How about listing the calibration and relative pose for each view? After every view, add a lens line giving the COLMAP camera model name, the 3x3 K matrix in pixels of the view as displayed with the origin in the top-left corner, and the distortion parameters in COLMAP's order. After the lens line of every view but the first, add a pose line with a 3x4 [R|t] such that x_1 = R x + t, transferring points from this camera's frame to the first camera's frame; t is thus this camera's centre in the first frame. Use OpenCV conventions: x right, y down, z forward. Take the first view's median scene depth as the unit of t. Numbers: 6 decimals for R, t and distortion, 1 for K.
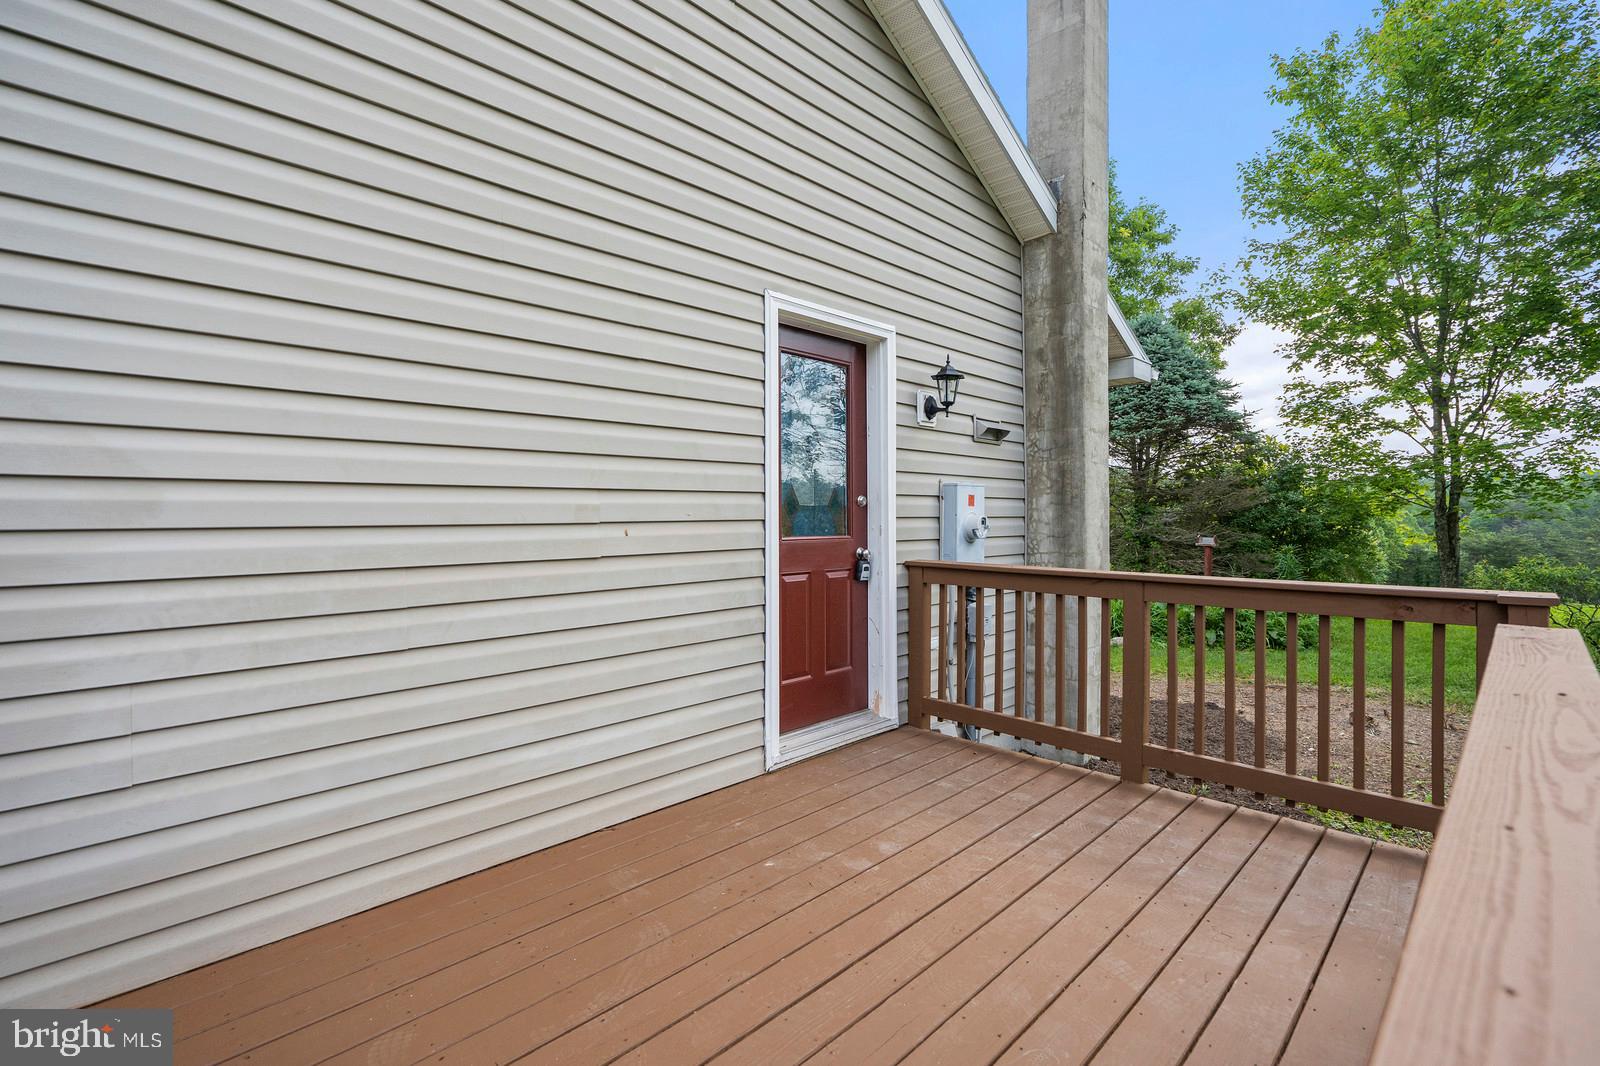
lens RADIAL K [[762.4, 0, 798.9], [0, 762.4, 527.1], [0, 0, 1]] dist [-0.002316, -0.000078]
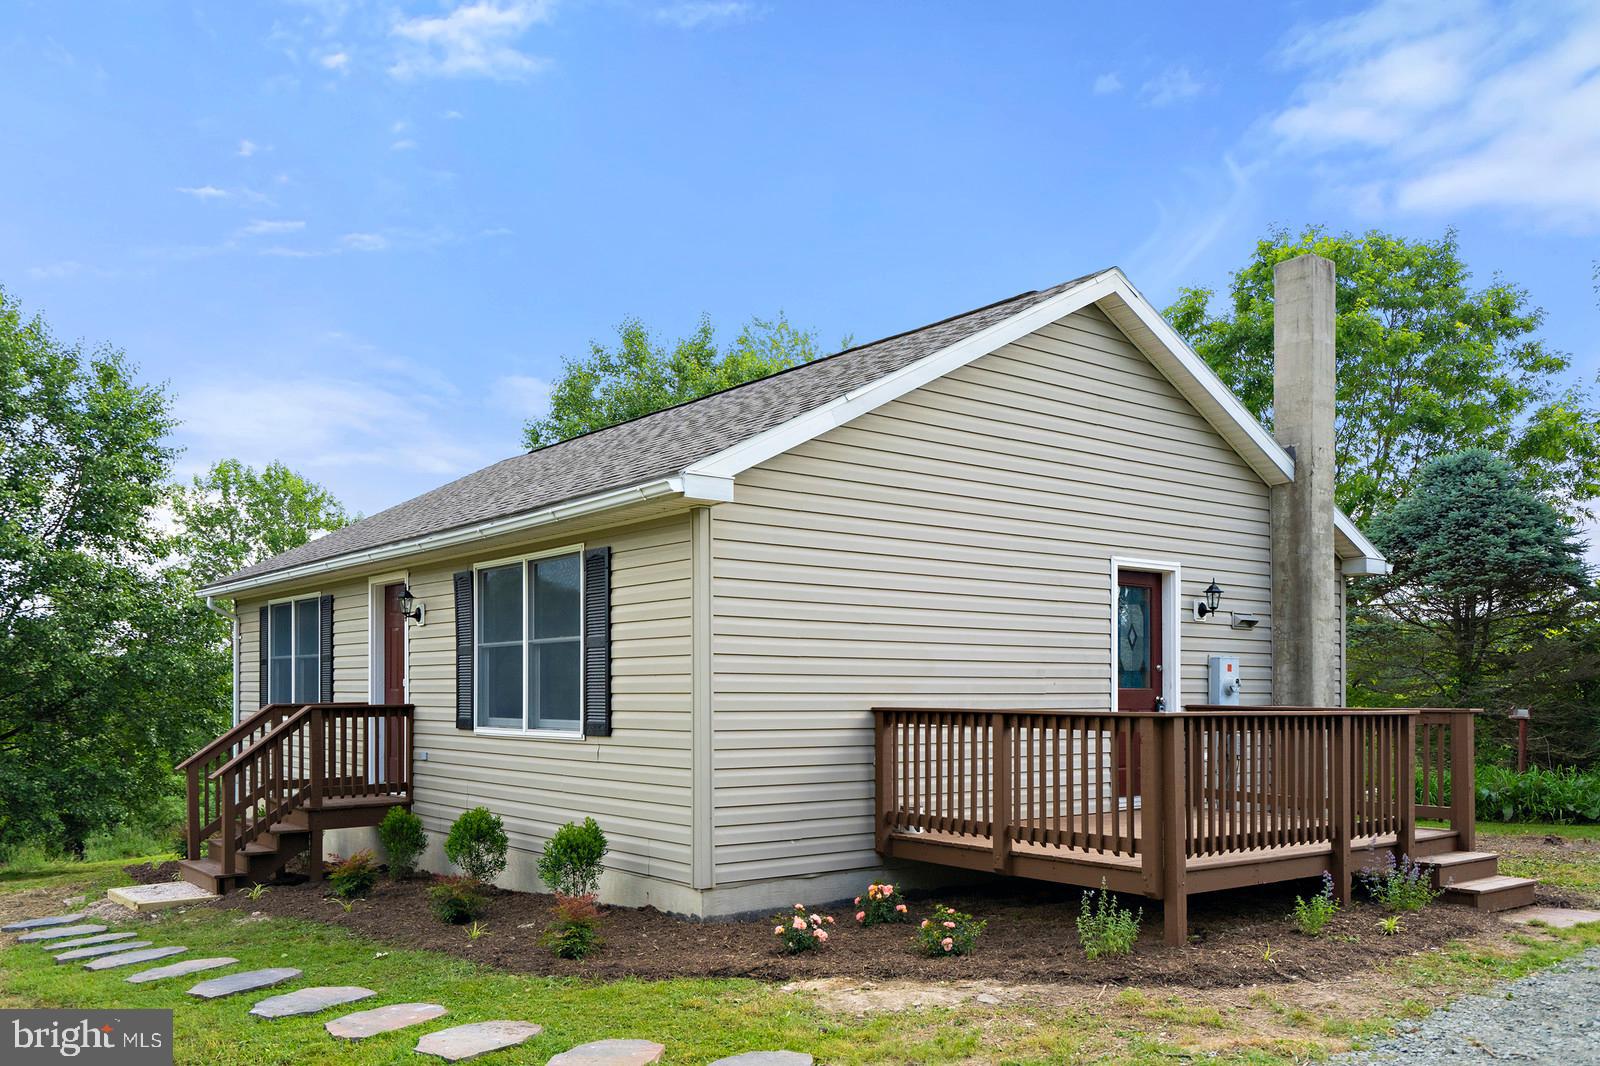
lens RADIAL K [[1288.5, 0, 807.9], [0, 1288.5, 672.8], [0, 0, 1]] dist [0.016814, 0.014961]
pose [[0.991260, 0.005368, -0.131813, -0.252443], [-0.009016, 0.999592, -0.027092, 0.049087], [0.131614, 0.028044, 0.990904, -1.555973]]
